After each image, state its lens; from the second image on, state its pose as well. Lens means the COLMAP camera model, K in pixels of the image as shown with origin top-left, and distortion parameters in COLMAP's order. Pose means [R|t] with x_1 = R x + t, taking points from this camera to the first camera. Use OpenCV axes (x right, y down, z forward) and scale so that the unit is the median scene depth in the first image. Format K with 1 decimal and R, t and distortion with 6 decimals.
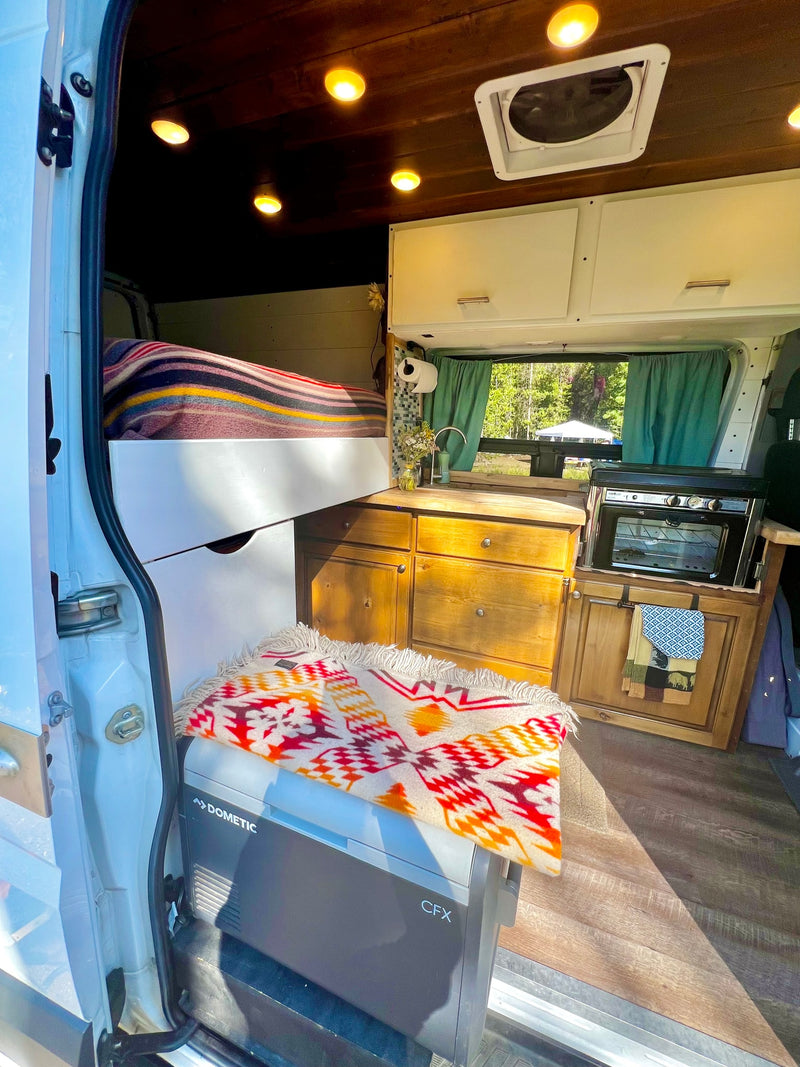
lens RADIAL K [[436.0, 0, 398.1], [0, 436.0, 534.2], [0, 0, 1]] dist [-0.004399, 0.000024]
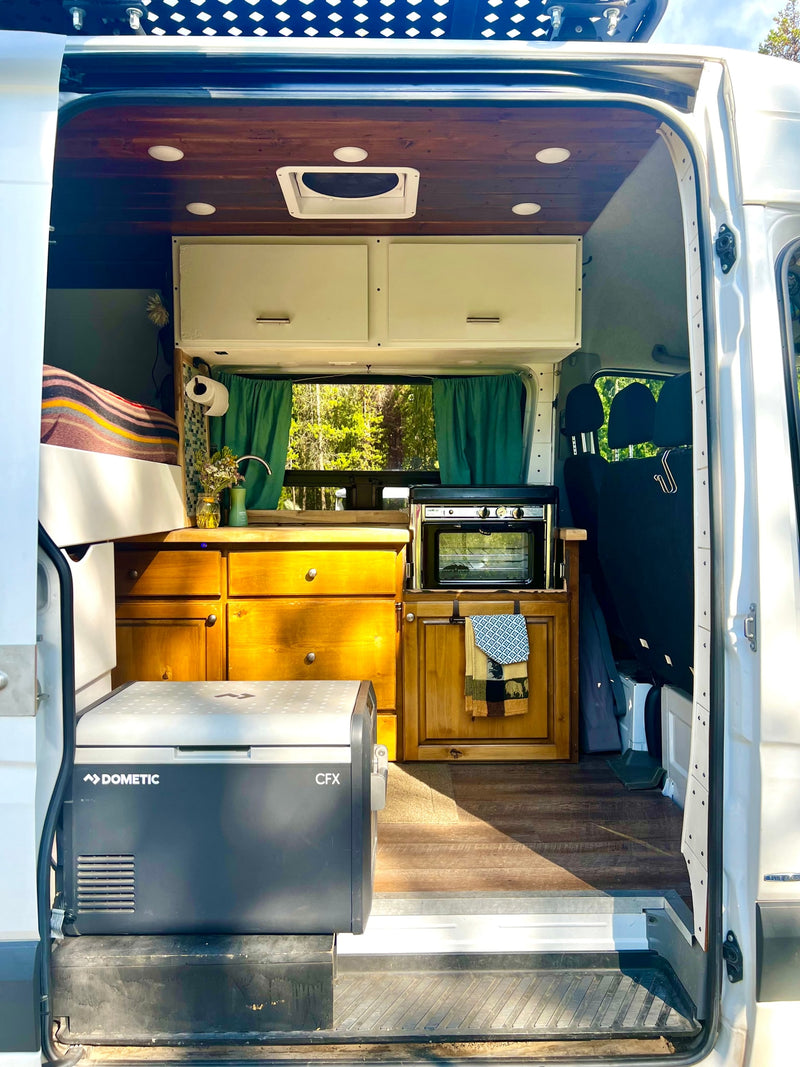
lens RADIAL K [[814.4, 0, 390.6], [0, 814.4, 535.6], [0, 0, 1]] dist [0.037253, -0.018686]
pose [[0.932451, -0.050624, 0.357733, -0.258123], [0.116130, 0.979589, -0.164073, 0.253141], [-0.342125, 0.194534, 0.919297, -0.656741]]
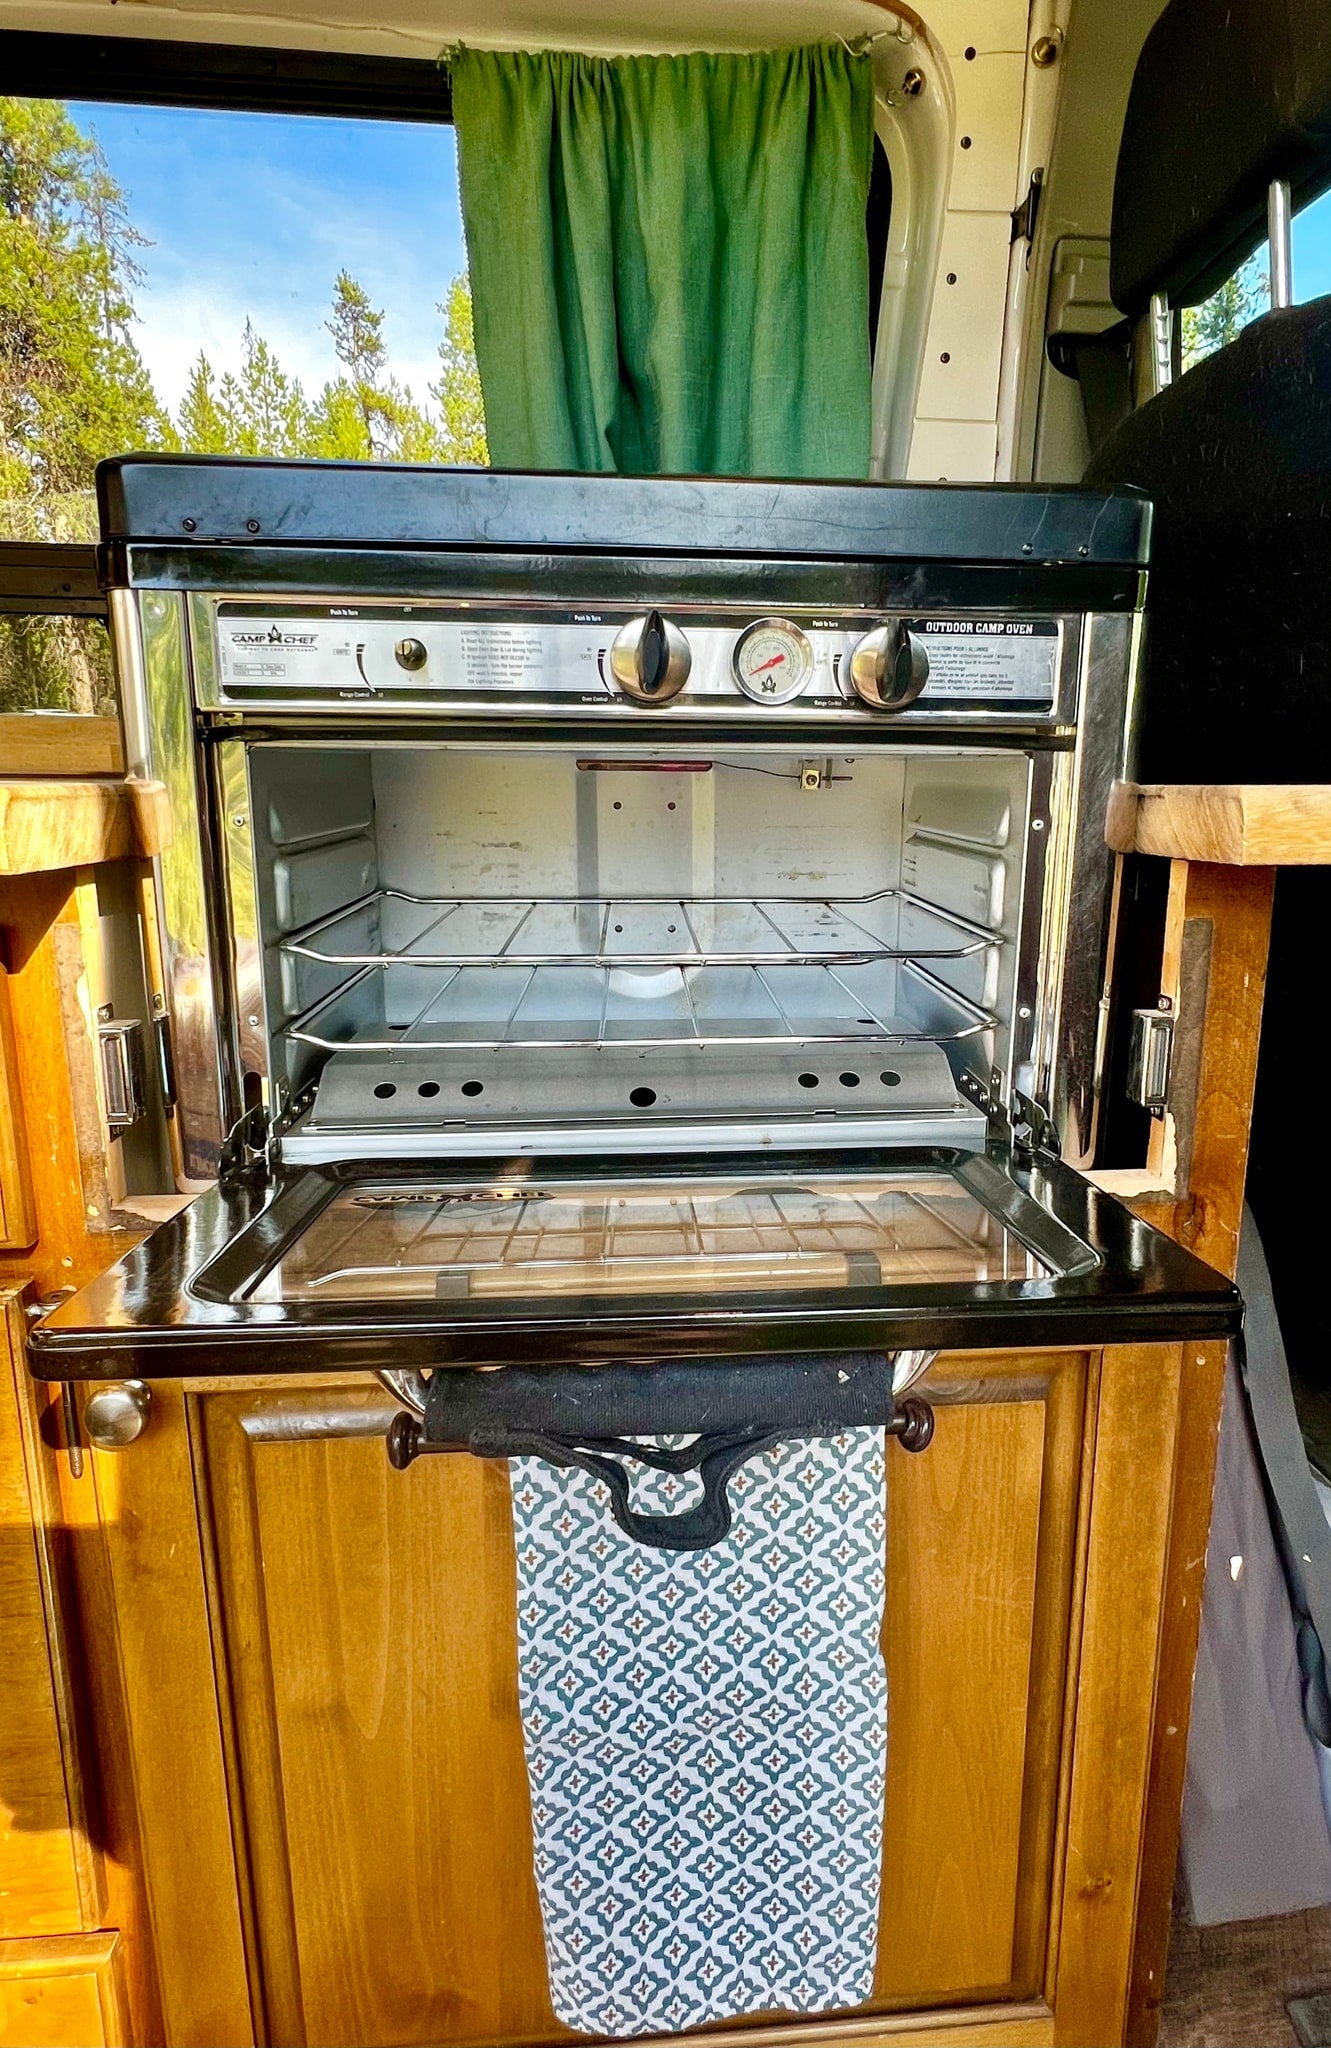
lens RADIAL K [[1145.0, 0, 738.5], [0, 1145.0, 1010.9], [0, 0, 1]] dist [-0.001728, -0.000463]
pose [[0.891856, -0.109993, 0.438742, 0.444207], [0.125460, 0.992079, -0.006316, 0.043564], [-0.434572, 0.060677, 0.898591, 0.603824]]
